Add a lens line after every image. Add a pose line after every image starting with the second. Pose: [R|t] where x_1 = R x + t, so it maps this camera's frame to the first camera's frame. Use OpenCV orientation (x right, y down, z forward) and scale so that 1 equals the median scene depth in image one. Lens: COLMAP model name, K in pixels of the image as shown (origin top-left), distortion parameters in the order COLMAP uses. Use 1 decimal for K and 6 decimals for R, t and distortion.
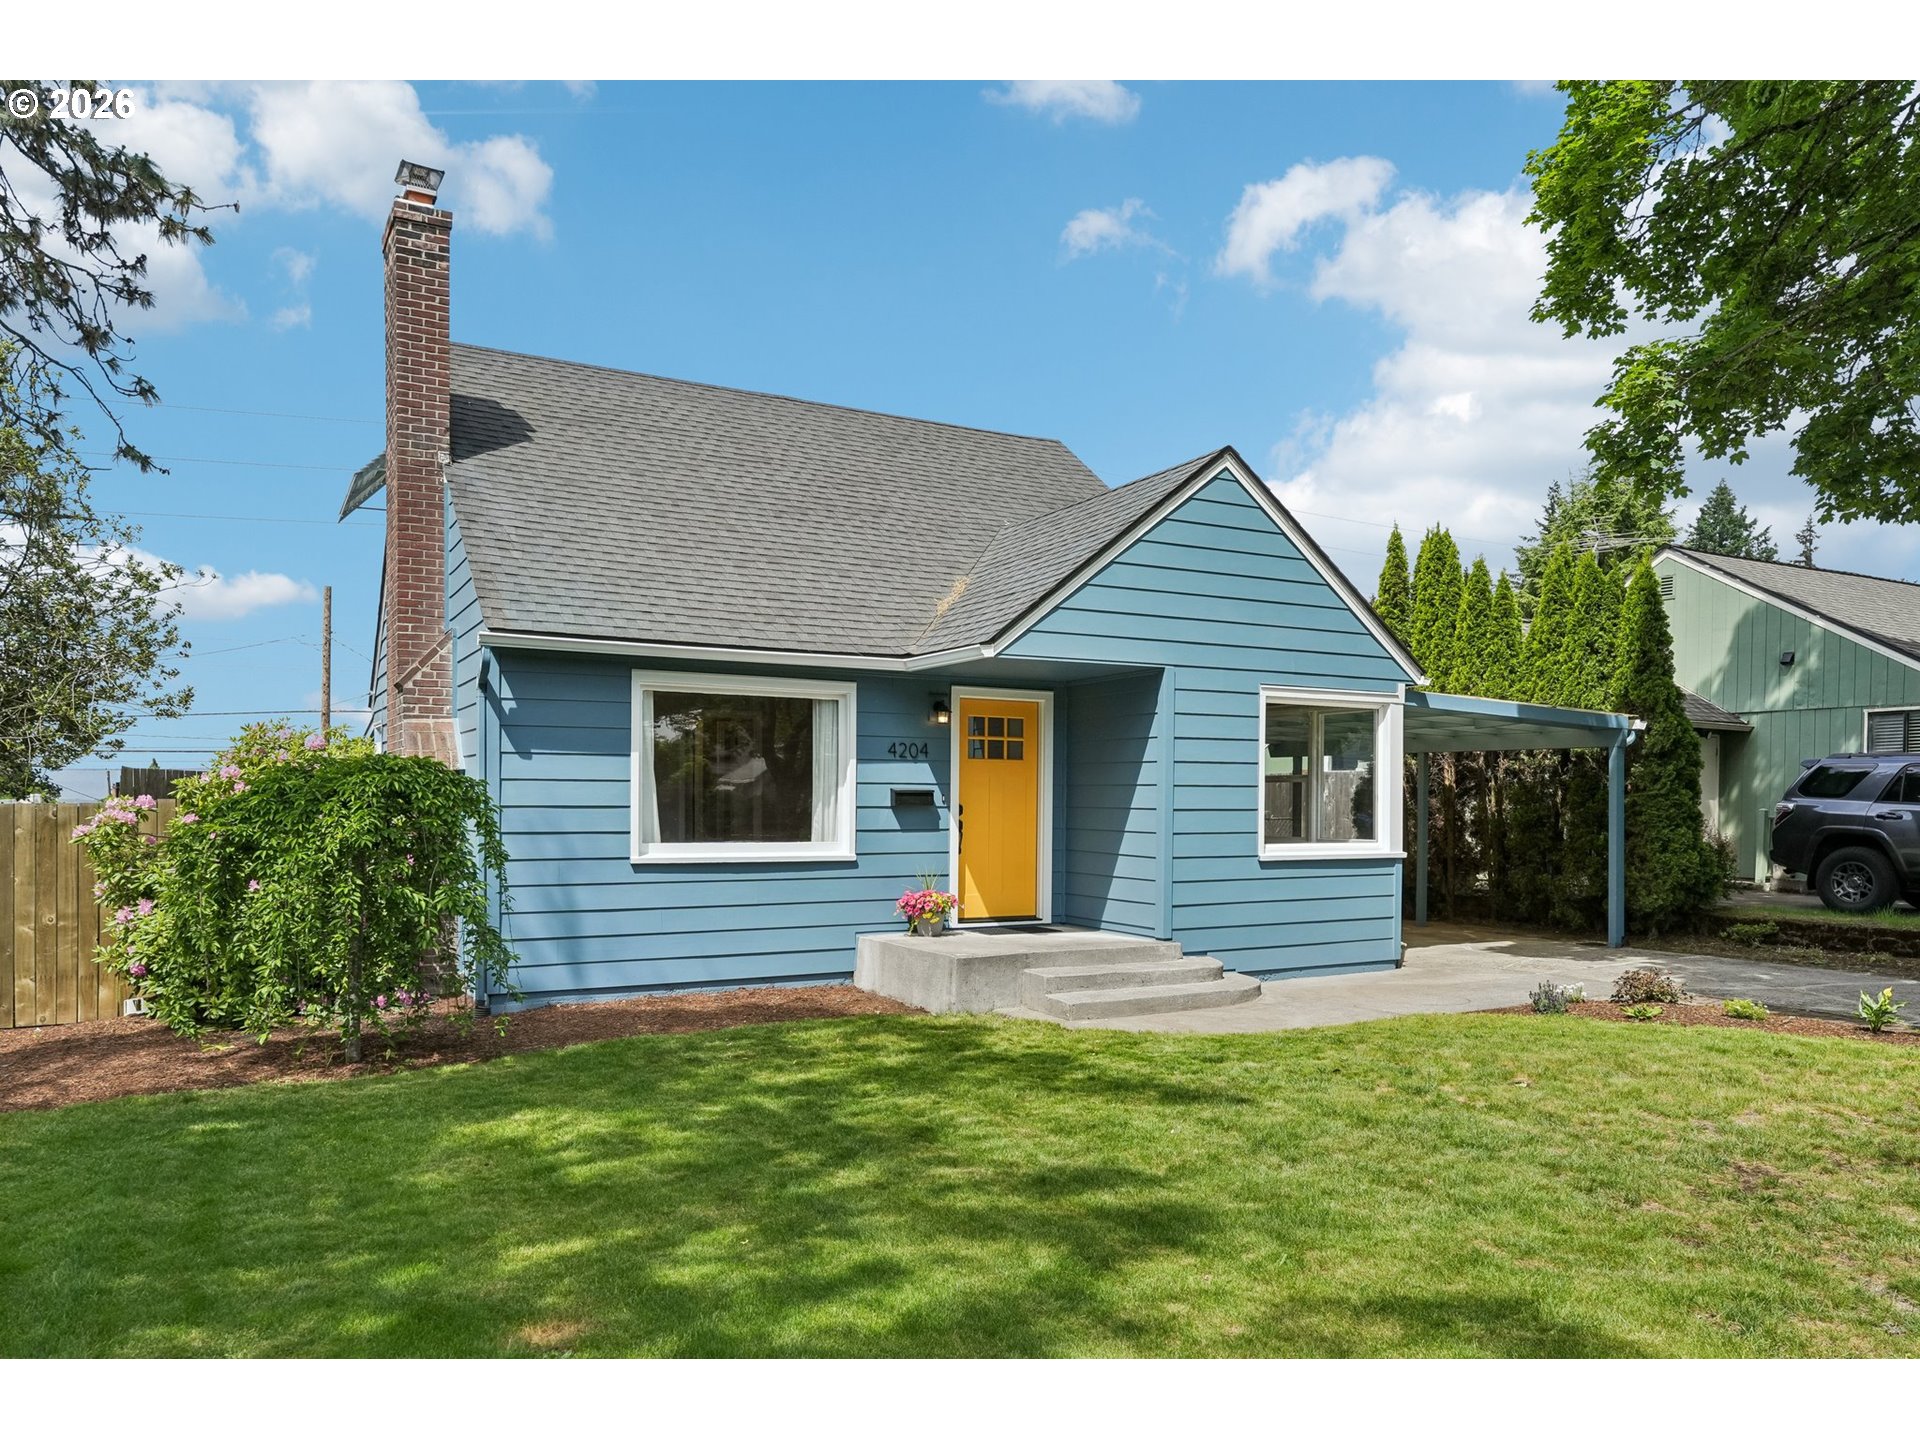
lens RADIAL K [[1310.8, 0, 963.1], [0, 1310.8, 775.4], [0, 0, 1]] dist [-0.001928, 0.000926]
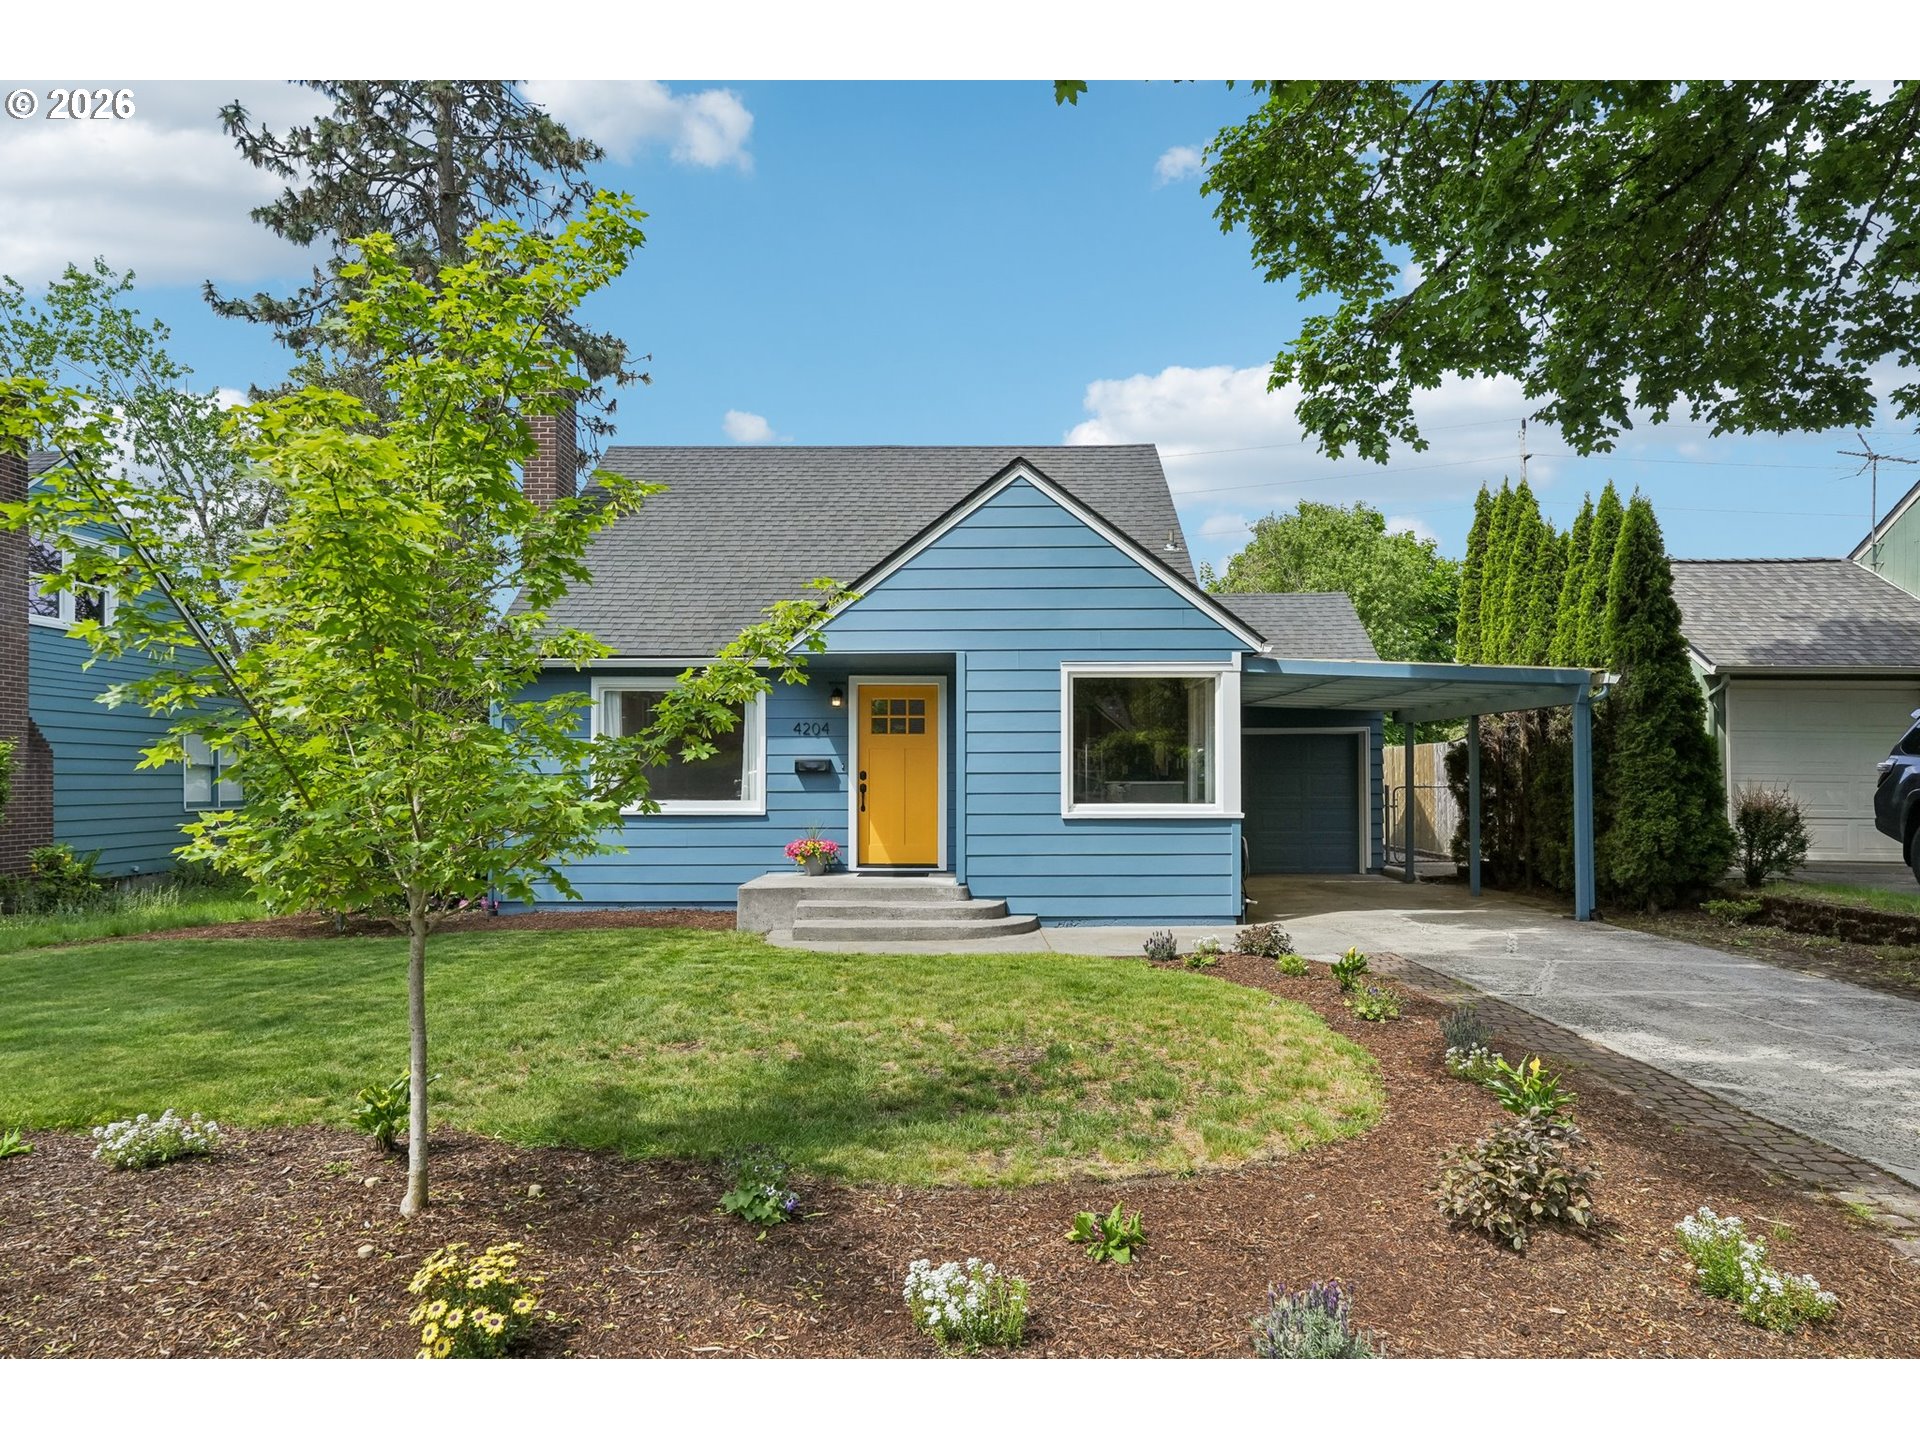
lens RADIAL K [[1212.1, 0, 960.0], [0, 1212.1, 720.0], [0, 0, 1]] dist [-0.002920, 0.000902]
pose [[0.871870, -0.030136, -0.488809, 0.651584], [0.016213, 0.999334, -0.032691, 0.013204], [0.489469, 0.020577, 0.871778, 0.049308]]
